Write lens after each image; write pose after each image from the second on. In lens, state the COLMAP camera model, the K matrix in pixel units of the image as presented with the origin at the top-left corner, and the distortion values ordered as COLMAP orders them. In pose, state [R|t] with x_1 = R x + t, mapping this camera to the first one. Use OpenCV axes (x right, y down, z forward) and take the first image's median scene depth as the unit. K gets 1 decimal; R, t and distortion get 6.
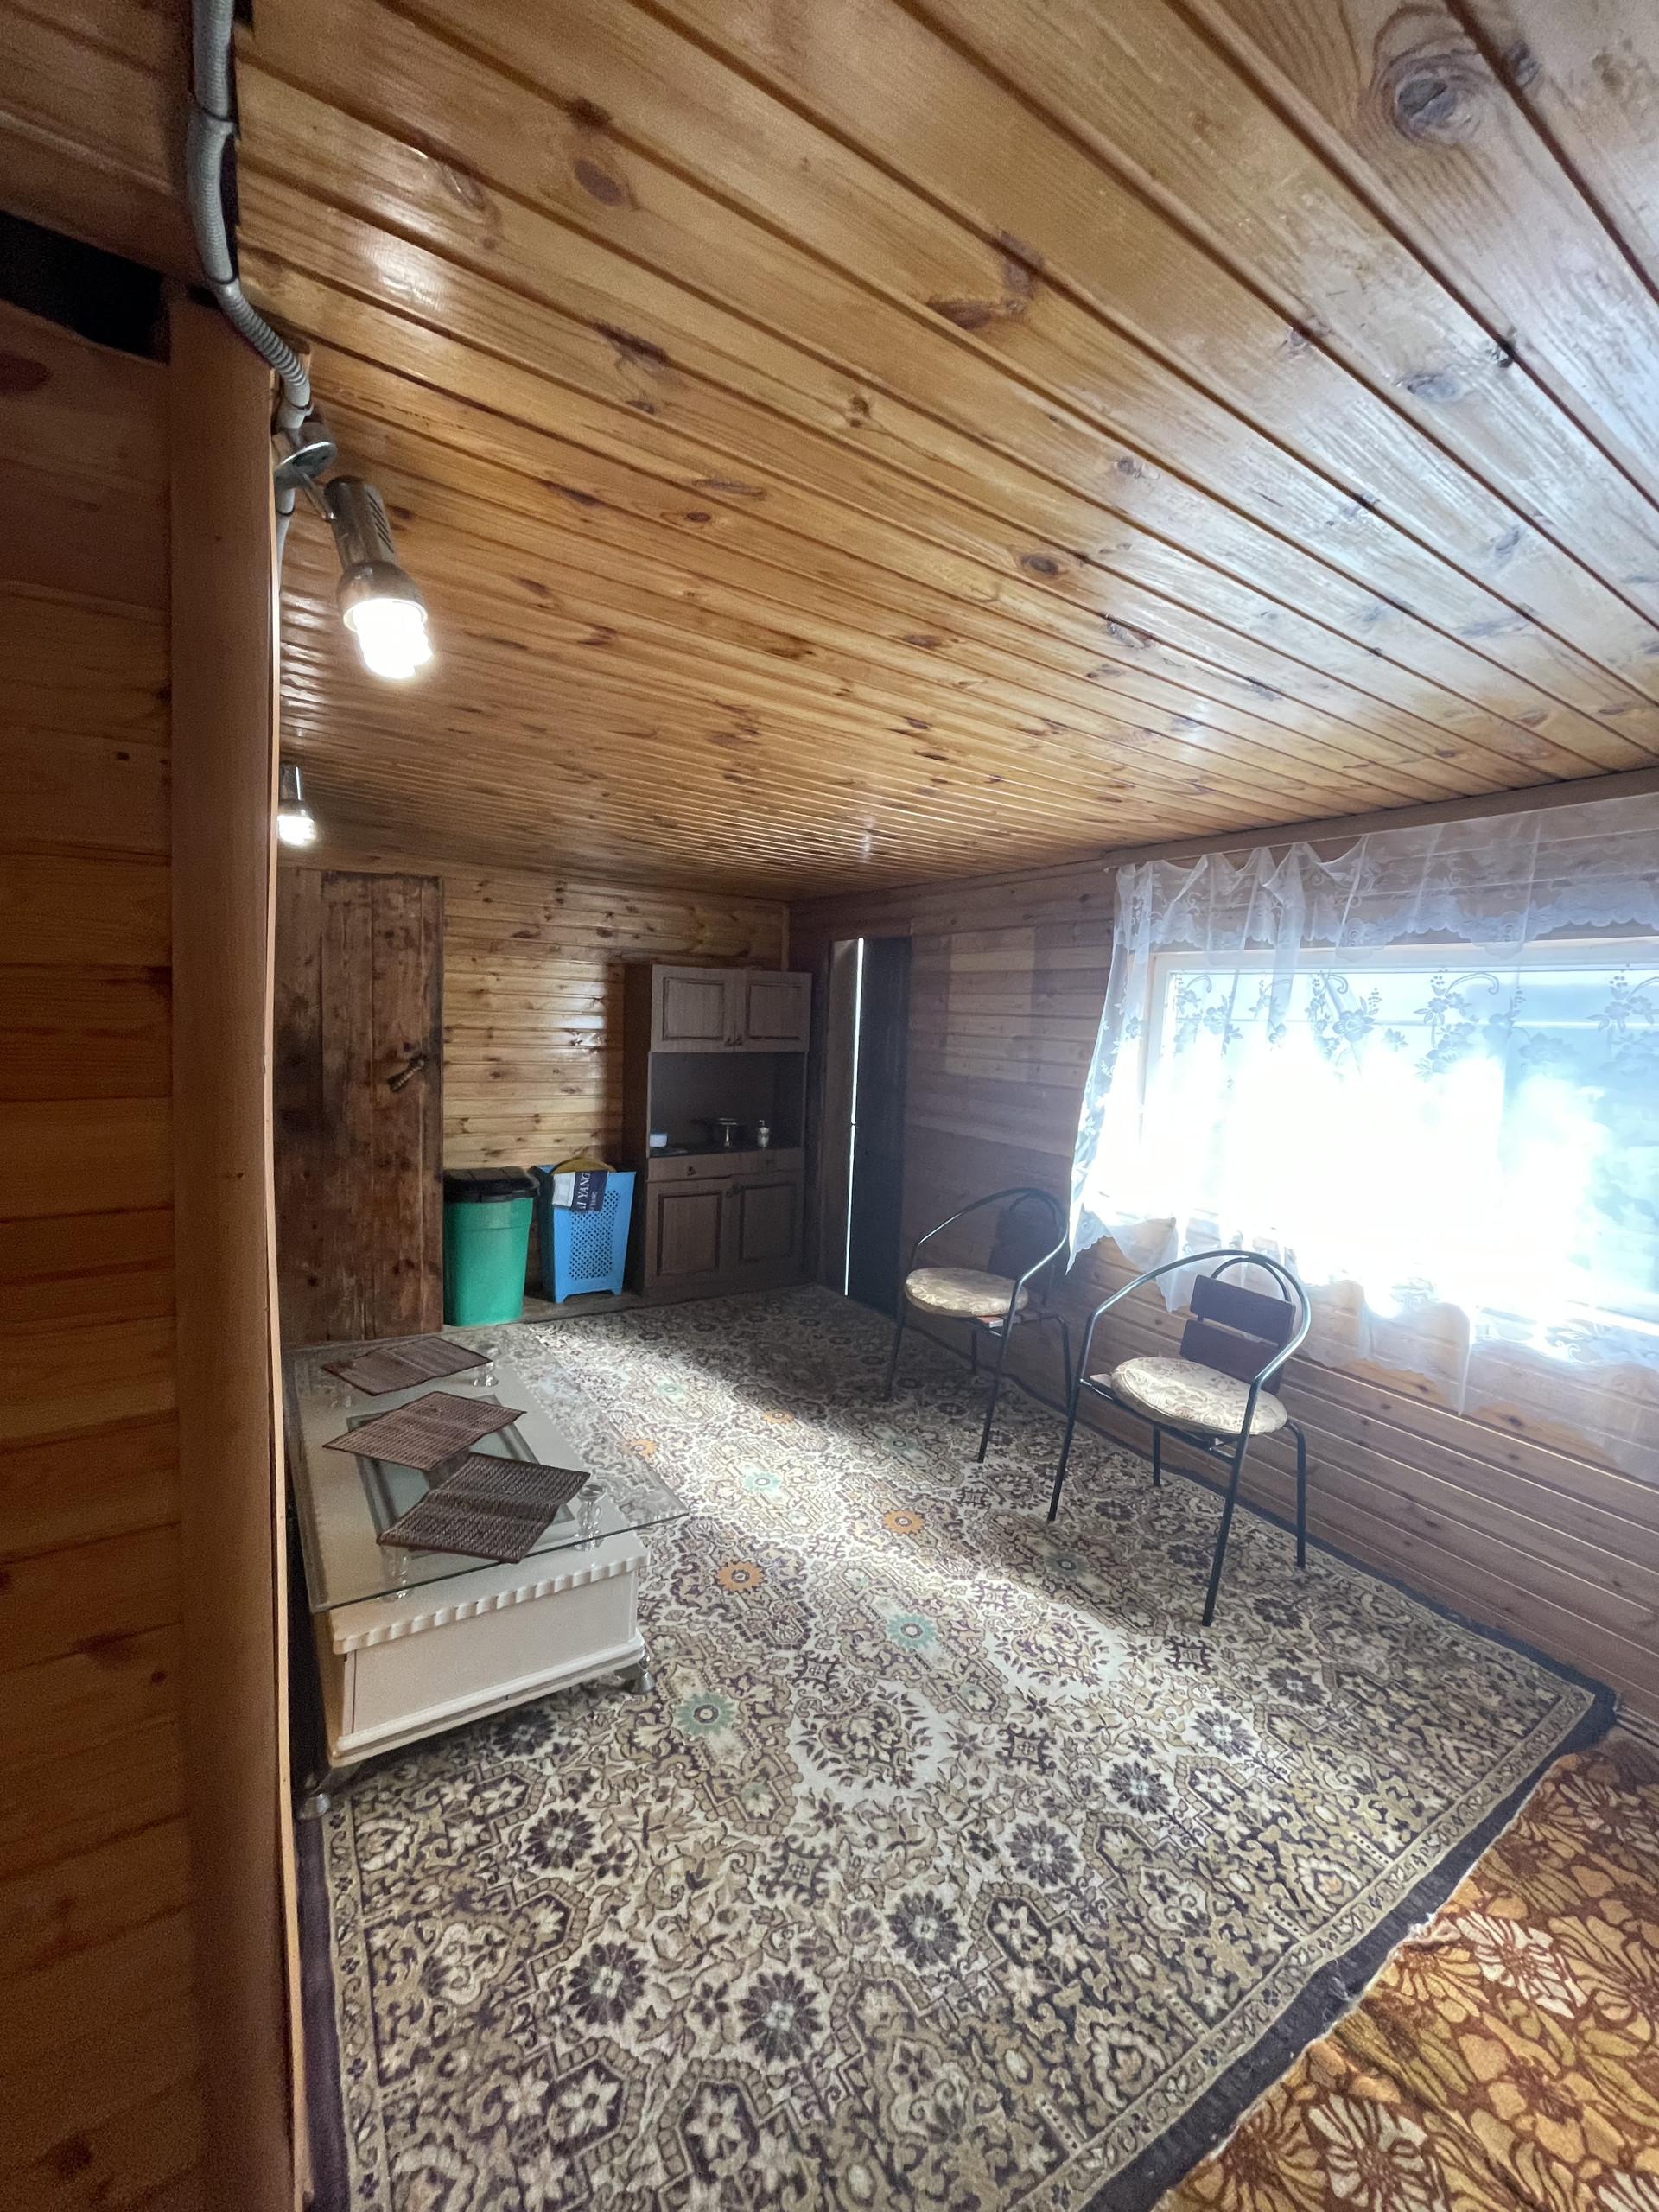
lens RADIAL K [[889.2, 0, 828.7], [0, 889.2, 1102.3], [0, 0, 1]] dist [-0.002476, 0.000019]
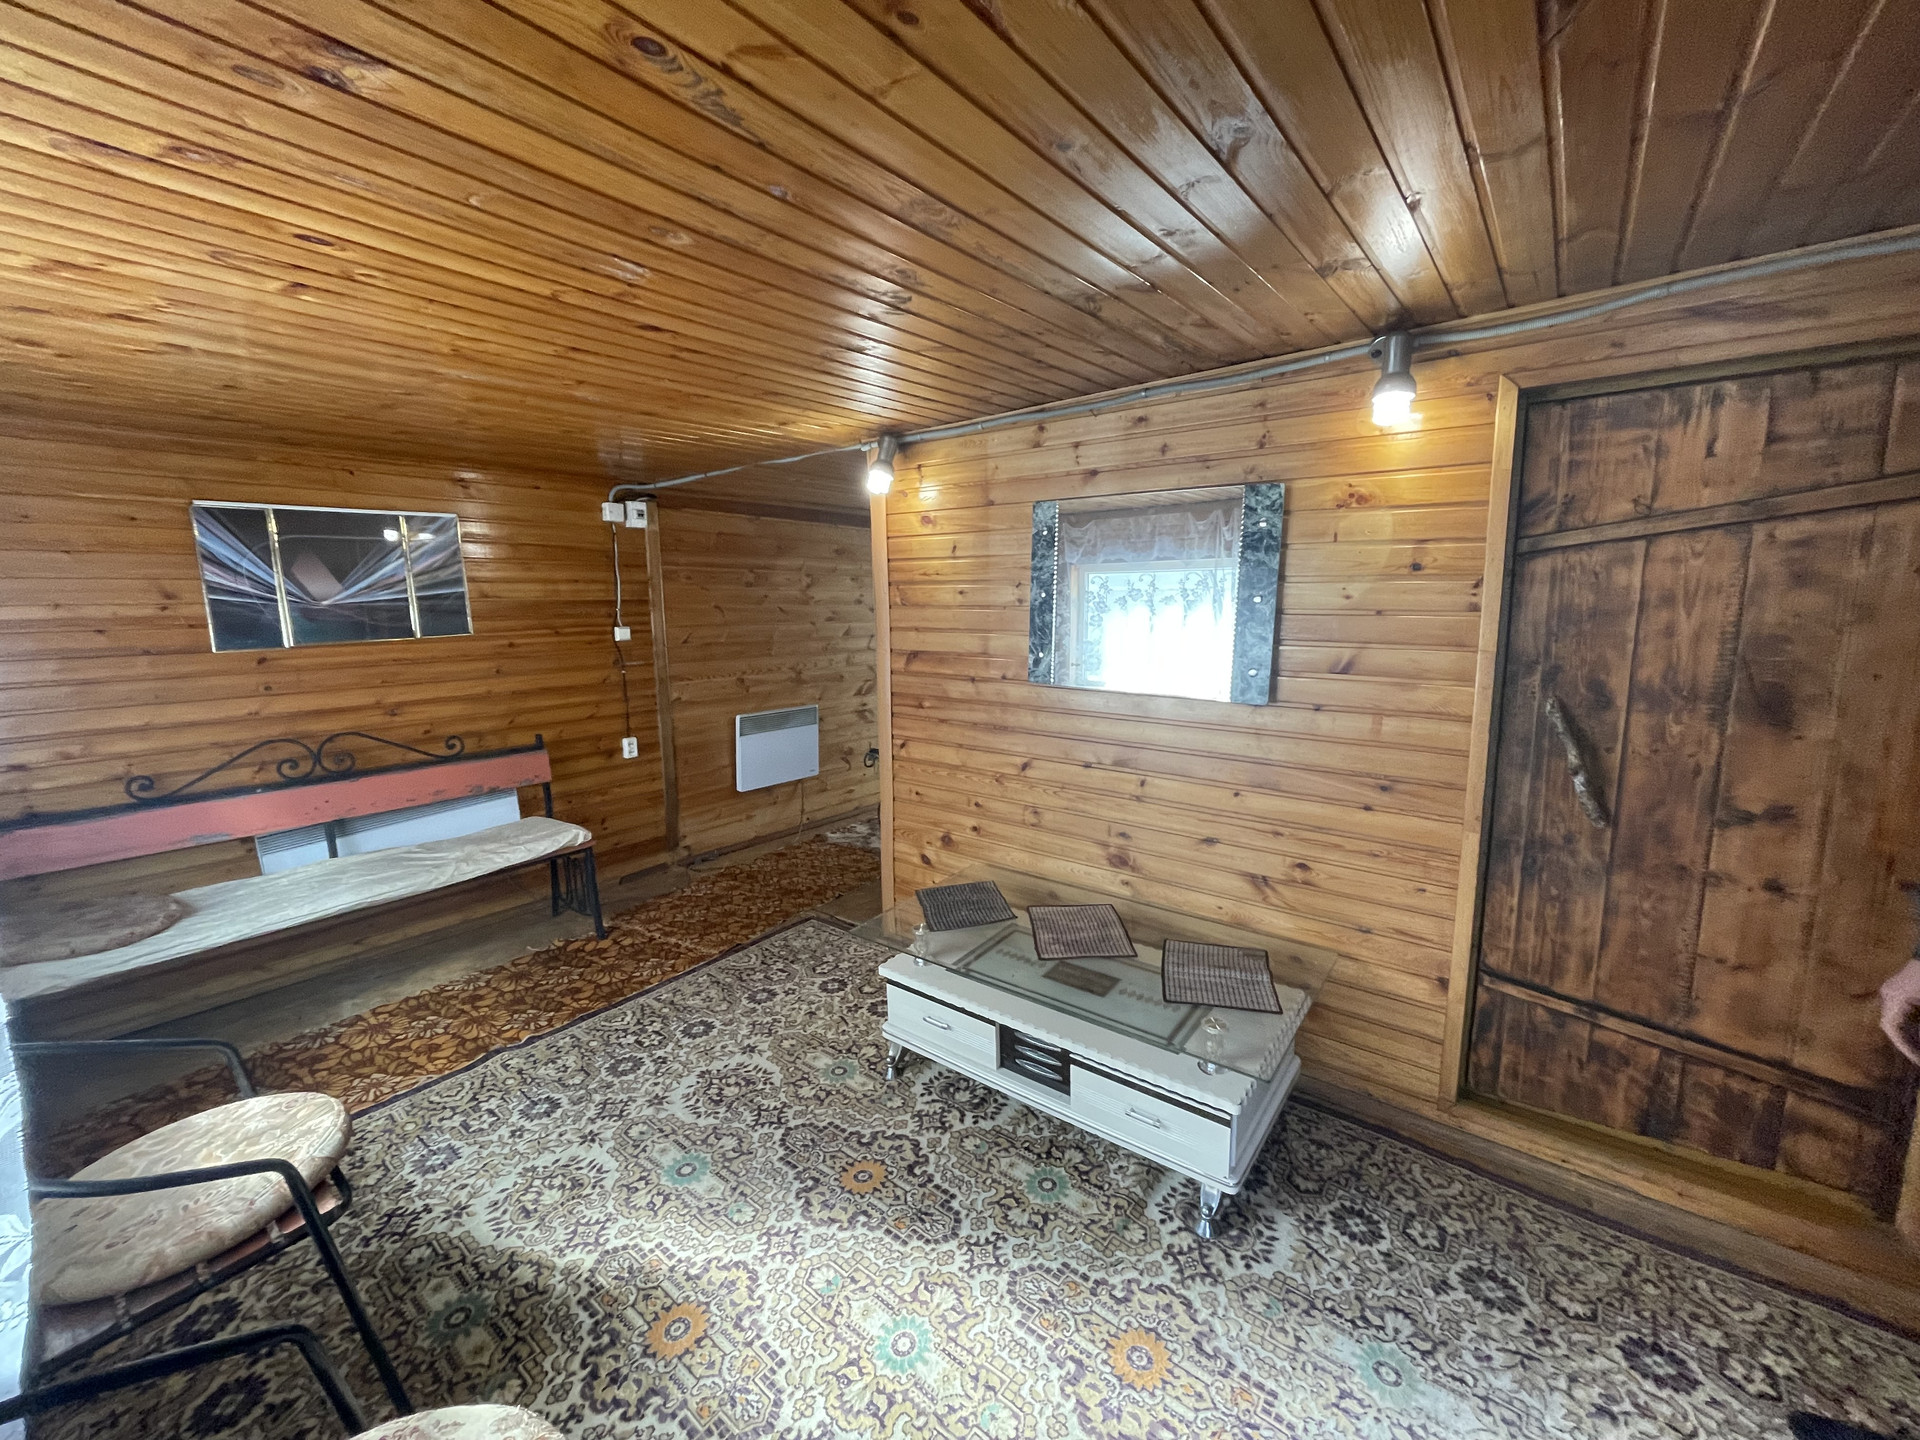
lens RADIAL K [[771.8, 0, 948.7], [0, 771.8, 705.4], [0, 0, 1]] dist [-0.002476, 0.000019]
pose [[-0.946215, 0.012072, -0.323314, 0.100719], [-0.063656, 0.972825, 0.222620, -0.215112], [0.317216, 0.231227, -0.919733, 2.116638]]
